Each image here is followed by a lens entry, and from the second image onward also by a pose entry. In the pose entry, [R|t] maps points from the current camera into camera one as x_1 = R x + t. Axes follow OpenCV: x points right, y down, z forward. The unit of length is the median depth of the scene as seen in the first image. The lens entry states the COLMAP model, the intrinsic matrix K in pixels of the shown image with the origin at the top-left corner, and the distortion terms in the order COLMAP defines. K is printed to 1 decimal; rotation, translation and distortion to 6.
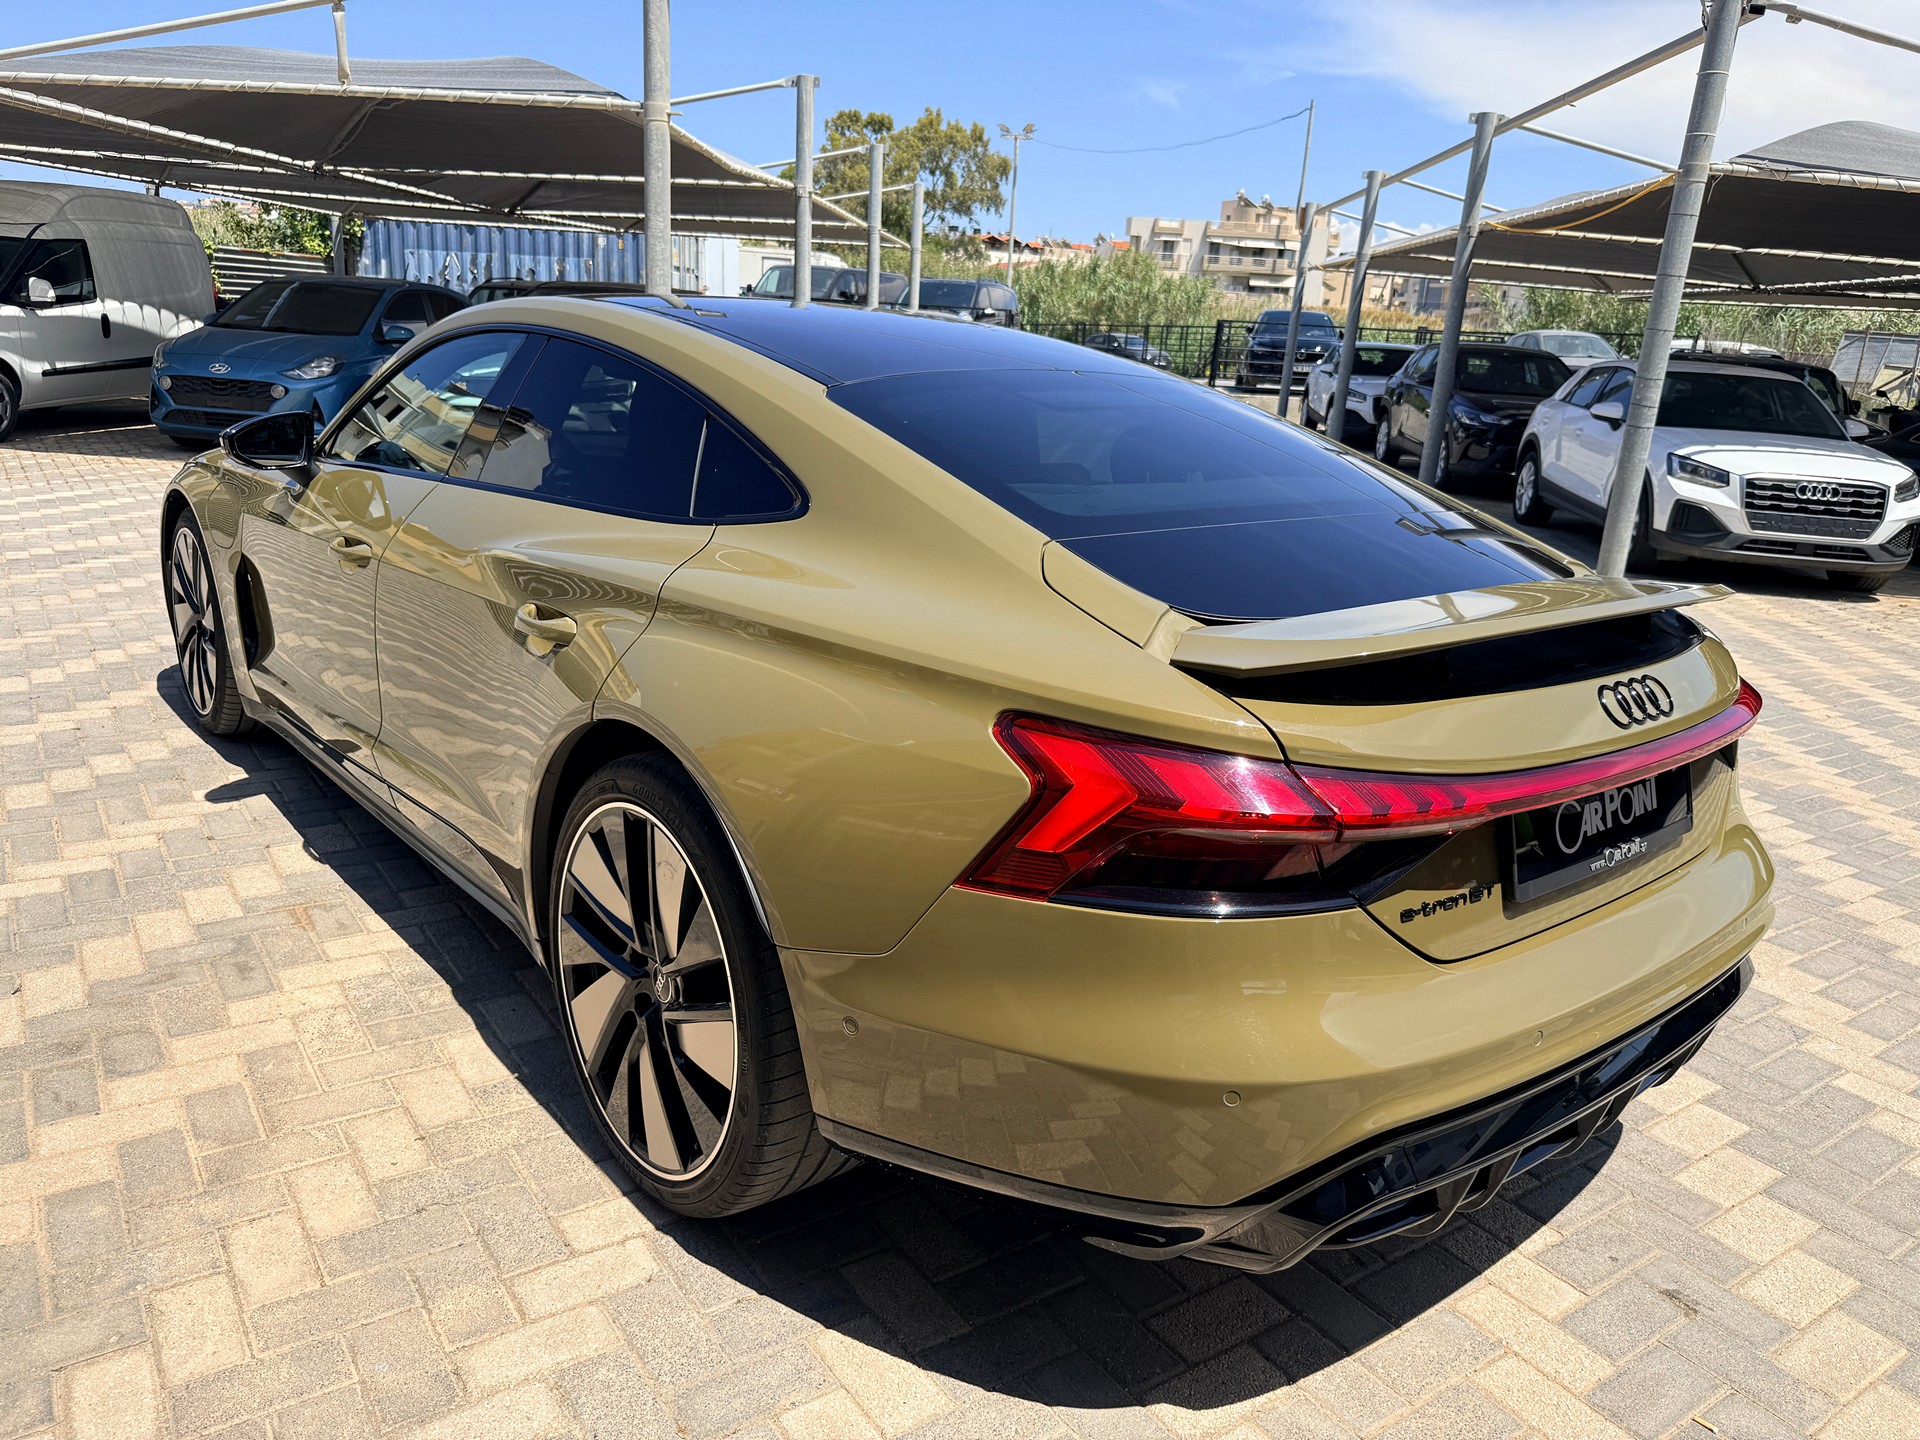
lens RADIAL K [[1391.2, 0, 955.3], [0, 1391.2, 717.5], [0, 0, 1]] dist [0.004828, -0.008994]
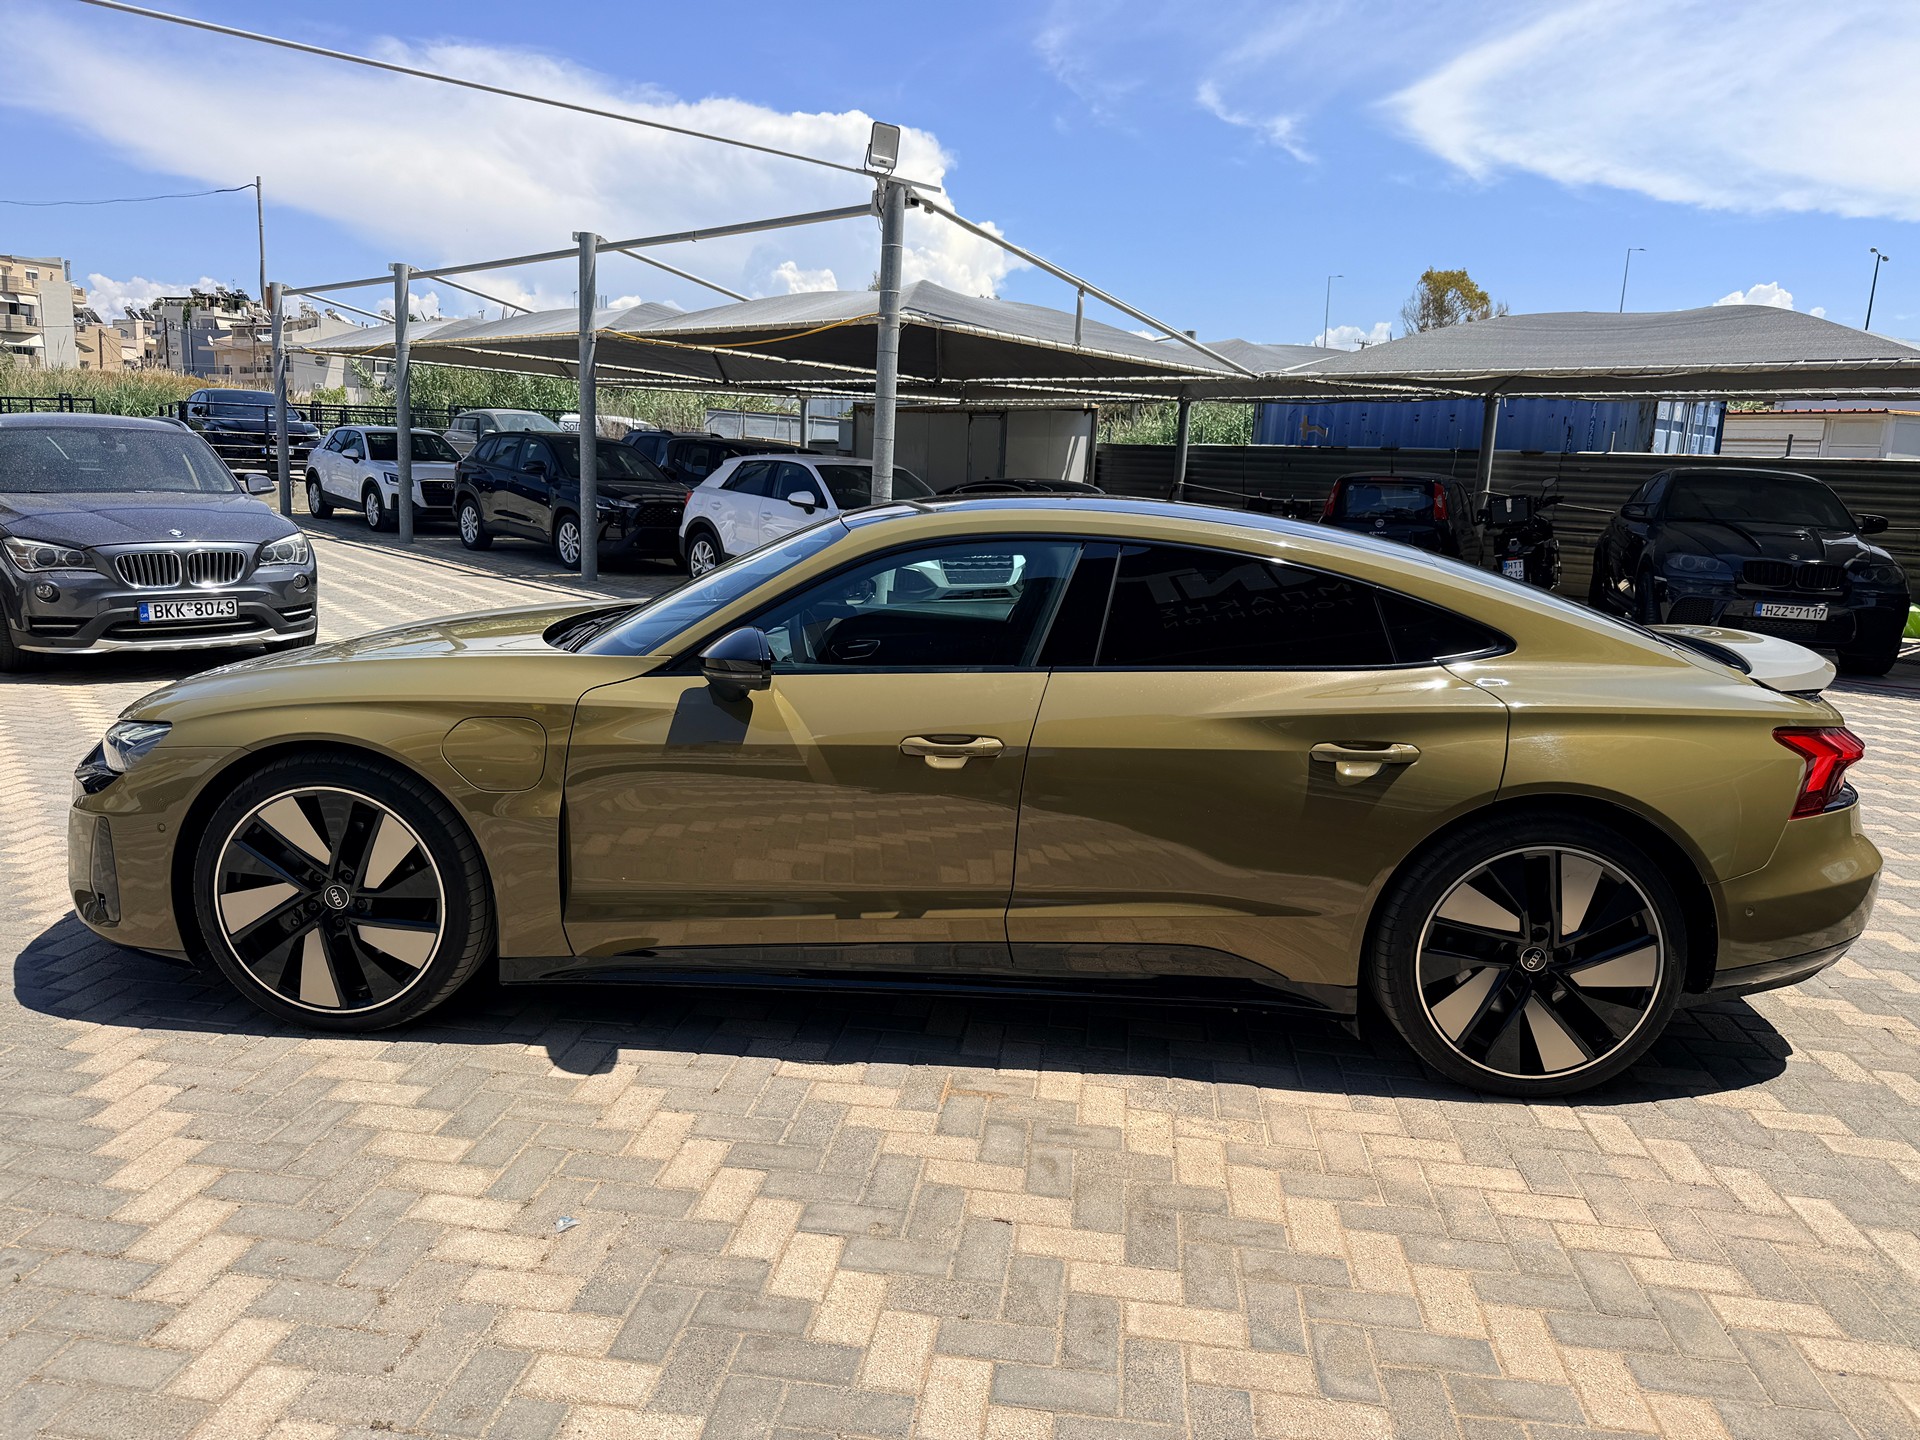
lens RADIAL K [[1375.6, 0, 972.1], [0, 1375.6, 745.3], [0, 0, 1]] dist [0.032827, -0.057302]
pose [[0.659426, -0.181847, 0.729444, -0.279206], [0.195768, 0.978364, 0.066926, -0.044275], [-0.725832, 0.098669, 0.680759, 0.061422]]
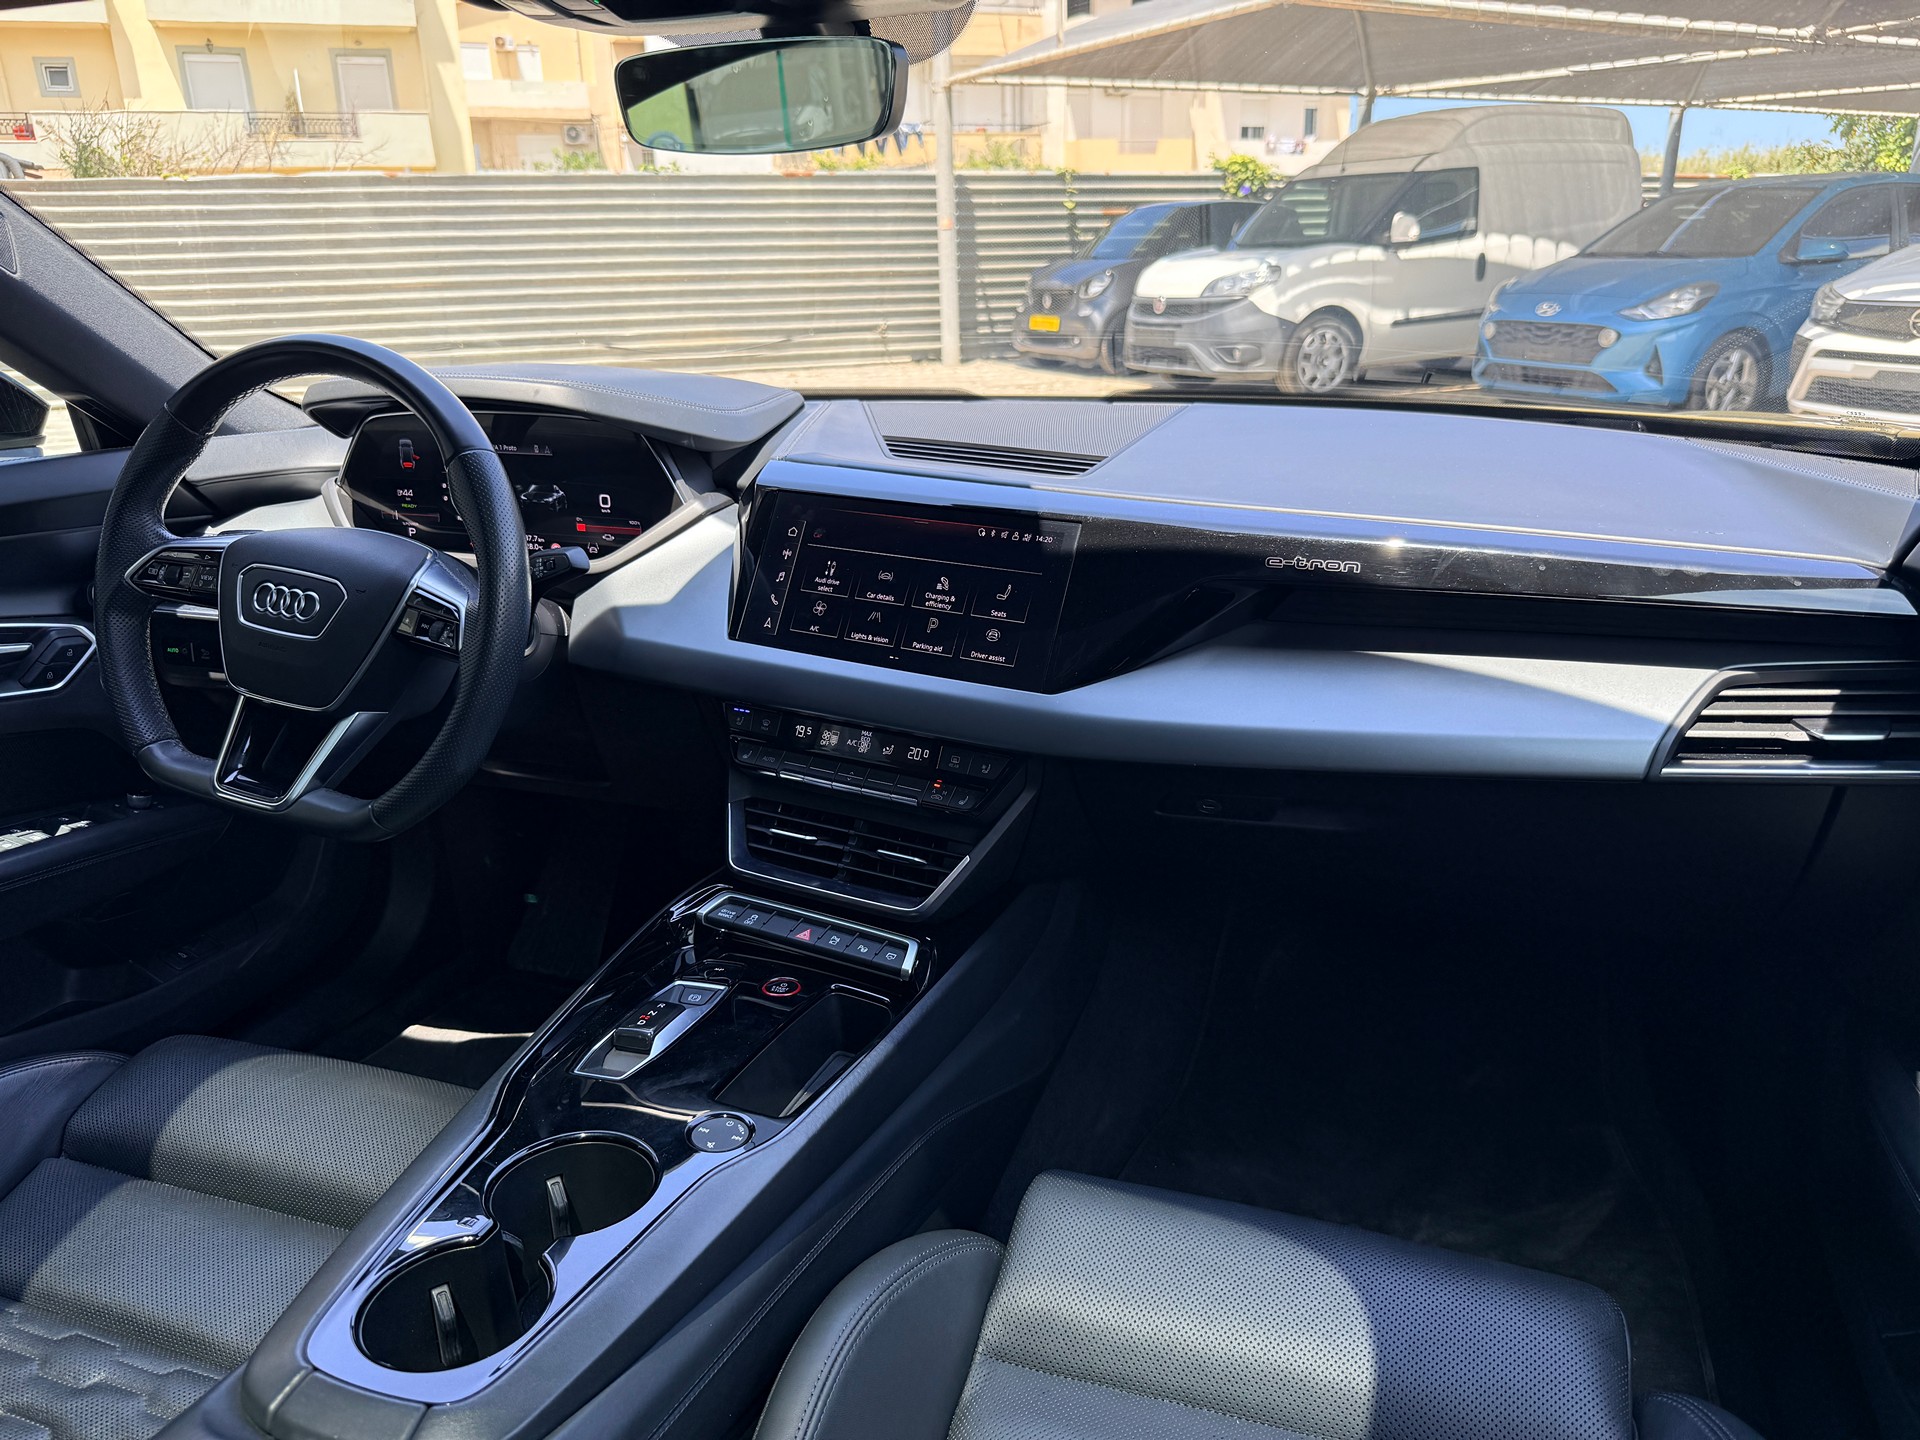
lens RADIAL K [[1355.5, 0, 967.8], [0, 1355.5, 708.2], [0, 0, 1]] dist [0.034419, -0.045316]
pose [[0.503074, 0.206512, -0.839208, -0.003663], [-0.185096, 0.974245, 0.128785, -0.055550], [0.844190, 0.090546, 0.528342, 0.266948]]
